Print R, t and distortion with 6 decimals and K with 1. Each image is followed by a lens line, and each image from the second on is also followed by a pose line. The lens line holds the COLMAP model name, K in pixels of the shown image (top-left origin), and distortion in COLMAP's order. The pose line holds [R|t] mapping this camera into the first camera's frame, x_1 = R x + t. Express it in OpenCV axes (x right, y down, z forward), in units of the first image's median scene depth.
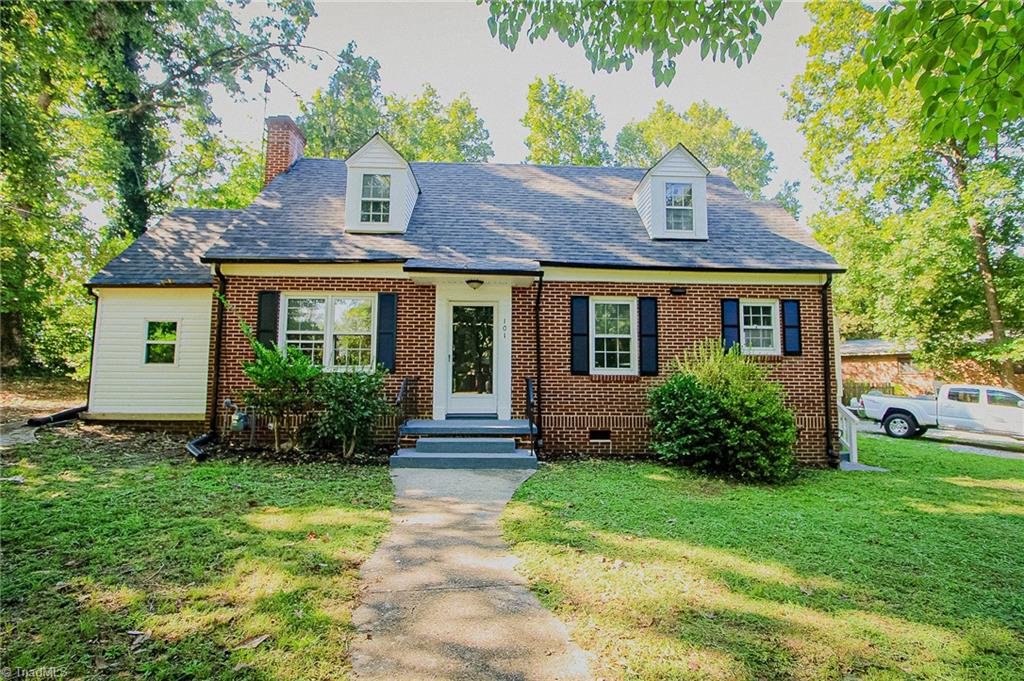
lens RADIAL K [[470.6, 0, 512.0], [0, 470.6, 340.5], [0, 0, 1]] dist [-0.002529, -0.000576]
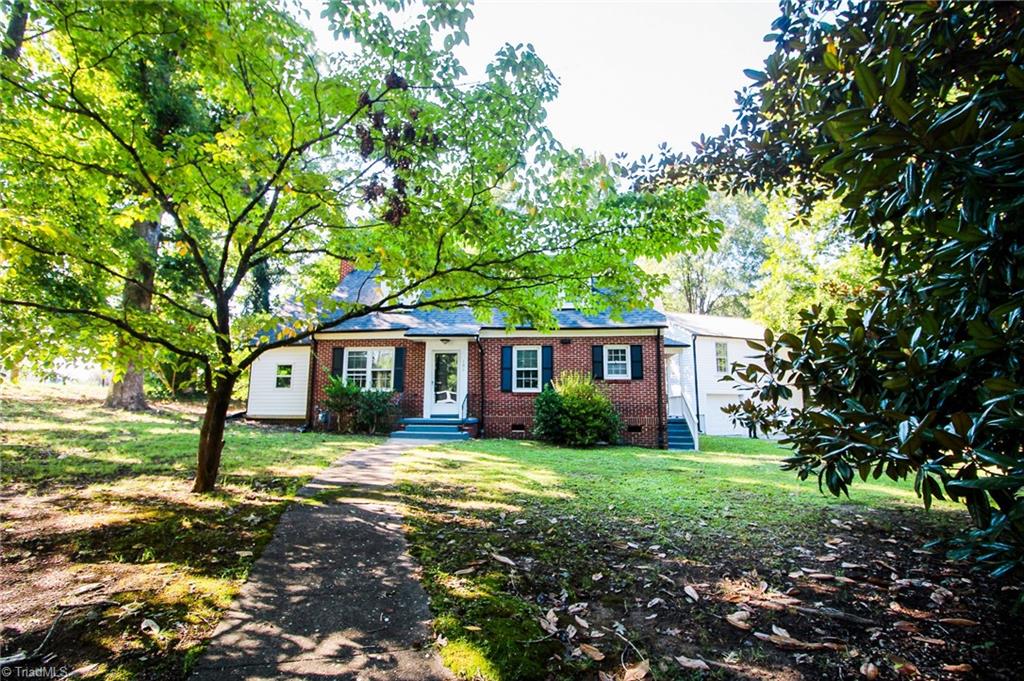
lens RADIAL K [[470.6, 0, 512.0], [0, 470.6, 340.5], [0, 0, 1]] dist [-0.002529, -0.000576]
pose [[0.986721, -0.024871, -0.160508, 0.442033], [0.014386, 0.997706, -0.066155, -0.001035], [0.161785, 0.062967, 0.984815, -0.694013]]
